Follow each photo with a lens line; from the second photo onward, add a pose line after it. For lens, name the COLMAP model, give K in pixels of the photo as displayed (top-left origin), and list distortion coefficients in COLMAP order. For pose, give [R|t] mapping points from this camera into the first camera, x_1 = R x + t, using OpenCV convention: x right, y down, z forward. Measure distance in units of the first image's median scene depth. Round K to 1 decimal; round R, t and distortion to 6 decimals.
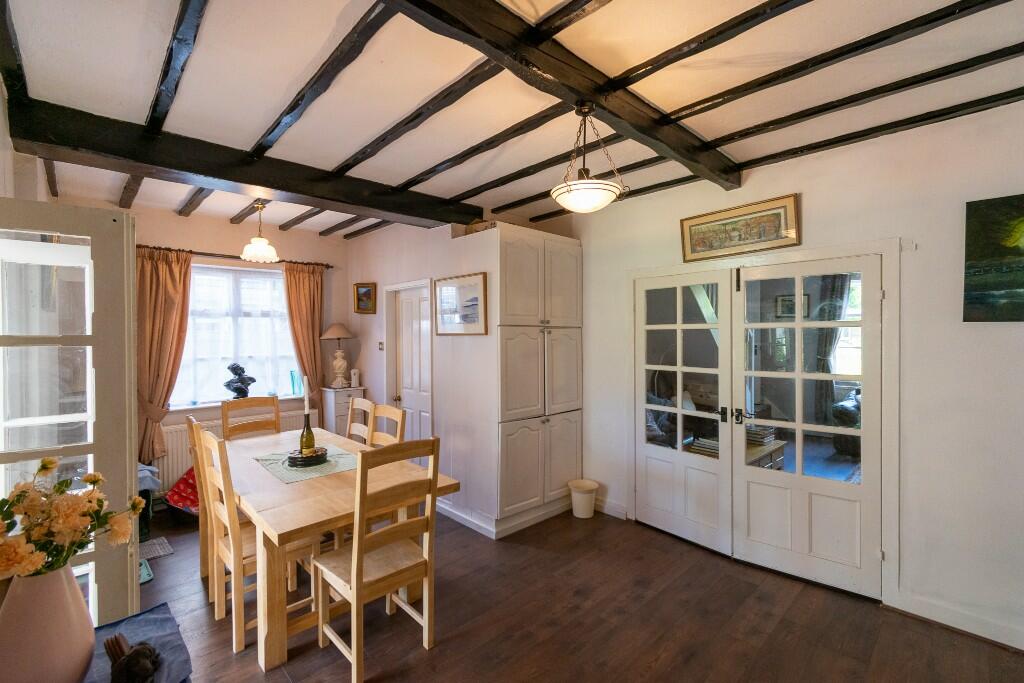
lens RADIAL K [[452.1, 0, 511.1], [0, 452.1, 339.9], [0, 0, 1]] dist [-0.007938, -0.000789]
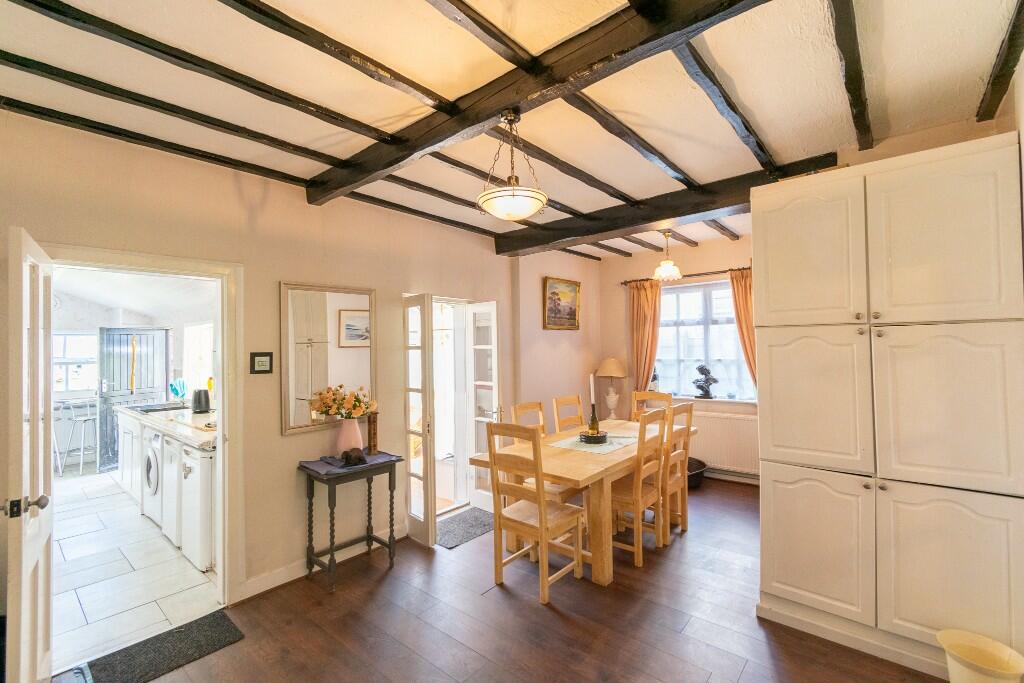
lens RADIAL K [[452.1, 0, 511.9], [0, 452.1, 340.6], [0, 0, 1]] dist [-0.007938, -0.000789]
pose [[0.091792, -0.007306, -0.995751, 0.549366], [0.004657, 0.999965, -0.006908, -0.005752], [0.995767, -0.004003, 0.091822, 0.435183]]
